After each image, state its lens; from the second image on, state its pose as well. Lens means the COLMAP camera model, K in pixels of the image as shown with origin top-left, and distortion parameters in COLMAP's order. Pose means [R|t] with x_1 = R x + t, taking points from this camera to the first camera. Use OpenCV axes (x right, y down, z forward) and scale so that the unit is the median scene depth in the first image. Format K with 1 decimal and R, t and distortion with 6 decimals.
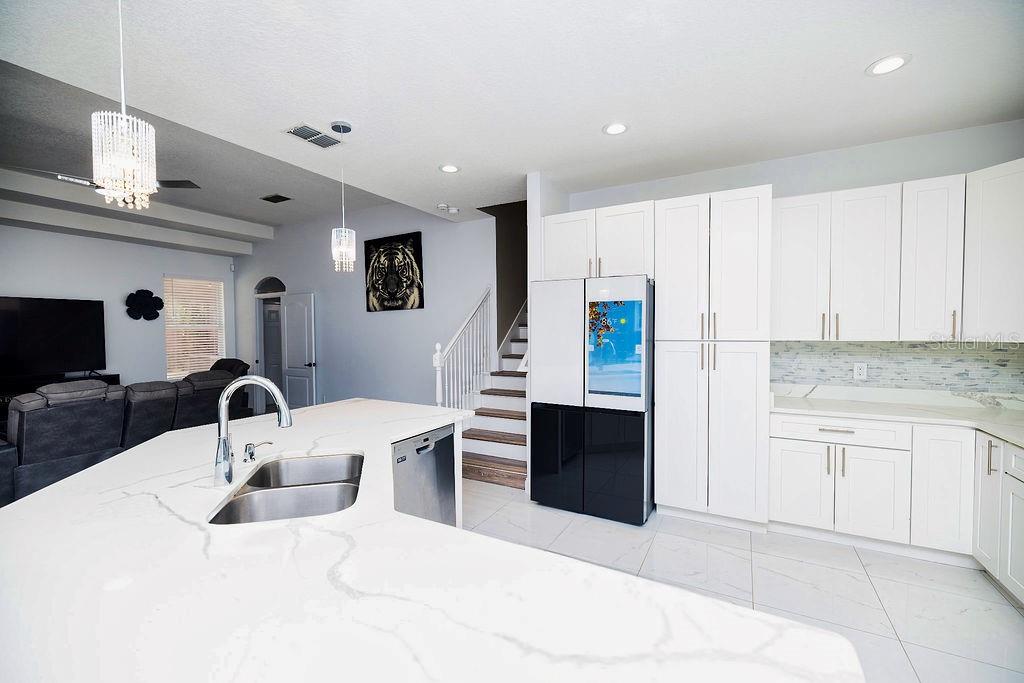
lens RADIAL K [[429.7, 0, 511.4], [0, 429.7, 339.4], [0, 0, 1]] dist [-0.000024, -0.001326]
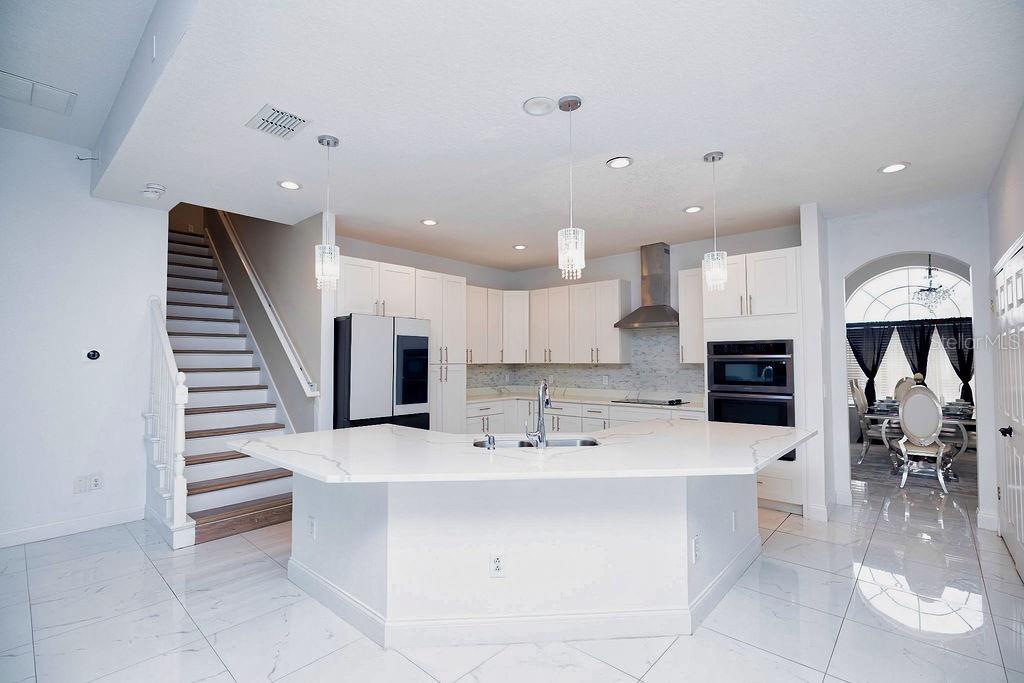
lens RADIAL K [[461.5, 0, 516.9], [0, 461.5, 341.7], [0, 0, 1]] dist [-0.004270, -0.000635]
pose [[0.219563, 0.042241, 0.974684, -1.106848], [0.022248, 0.998586, -0.048289, 0.008657], [-0.975345, 0.032288, 0.218312, 0.328838]]
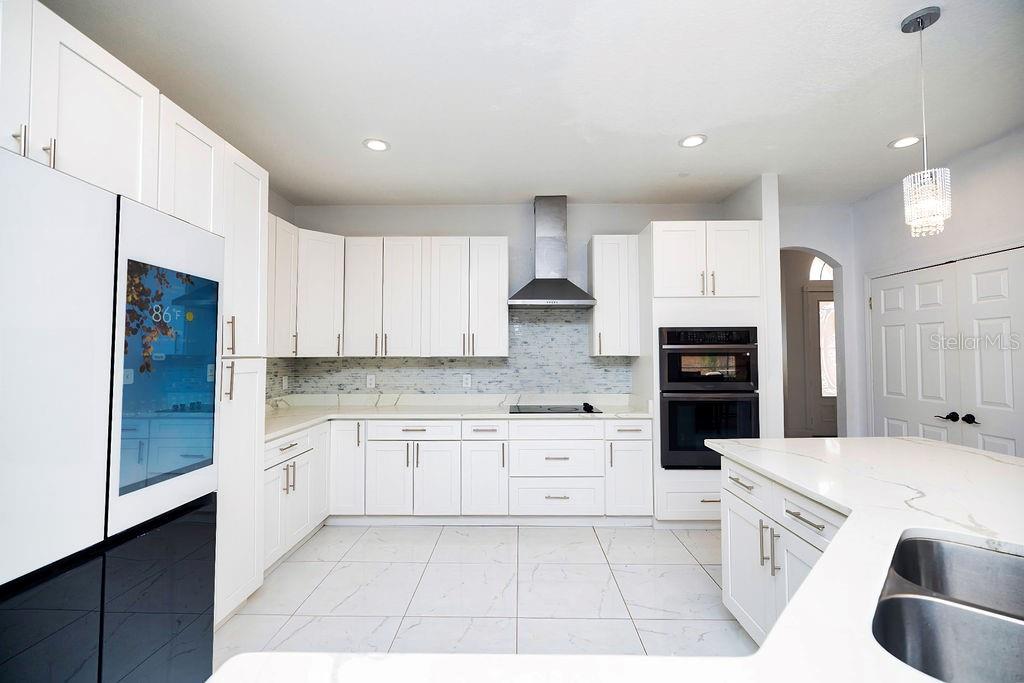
lens RADIAL K [[429.7, 0, 507.0], [0, 429.7, 340.9], [0, 0, 1]] dist [-0.000024, -0.001326]
pose [[-0.458667, 0.036690, 0.887850, -0.317256], [0.023597, 0.999298, -0.029105, 0.006810], [-0.888295, 0.007601, -0.459211, 0.863838]]
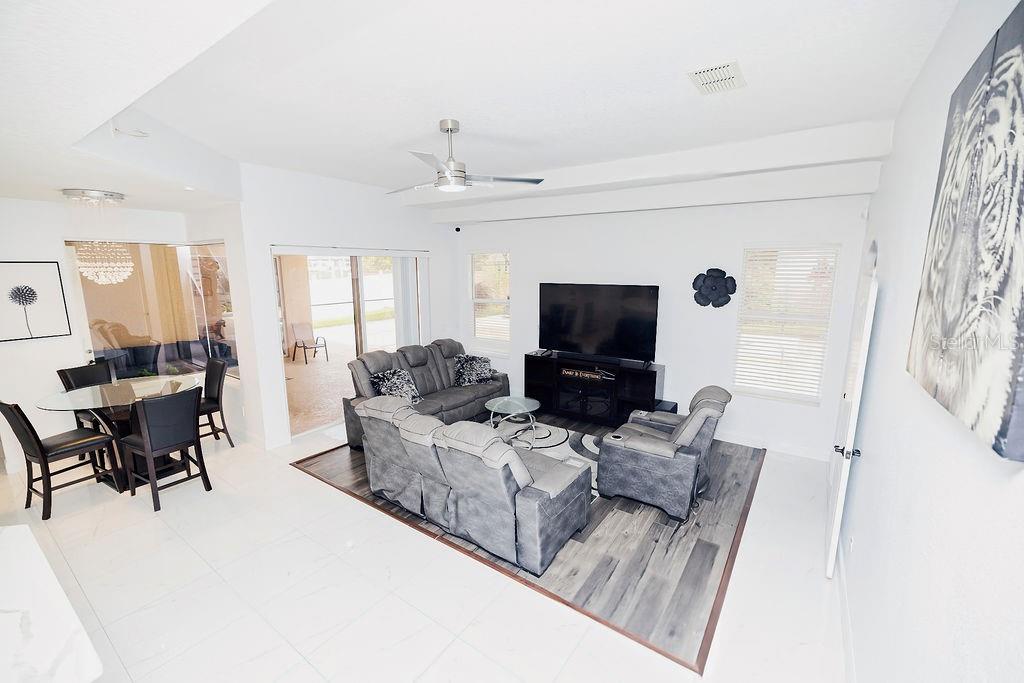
lens RADIAL K [[429.7, 0, 514.5], [0, 429.7, 339.4], [0, 0, 1]] dist [-0.000024, -0.001326]
pose [[-0.114684, 0.177465, -0.977422, -0.076029], [-0.022712, 0.983188, 0.181177, -0.241670], [0.993142, 0.042977, -0.108726, 1.452275]]
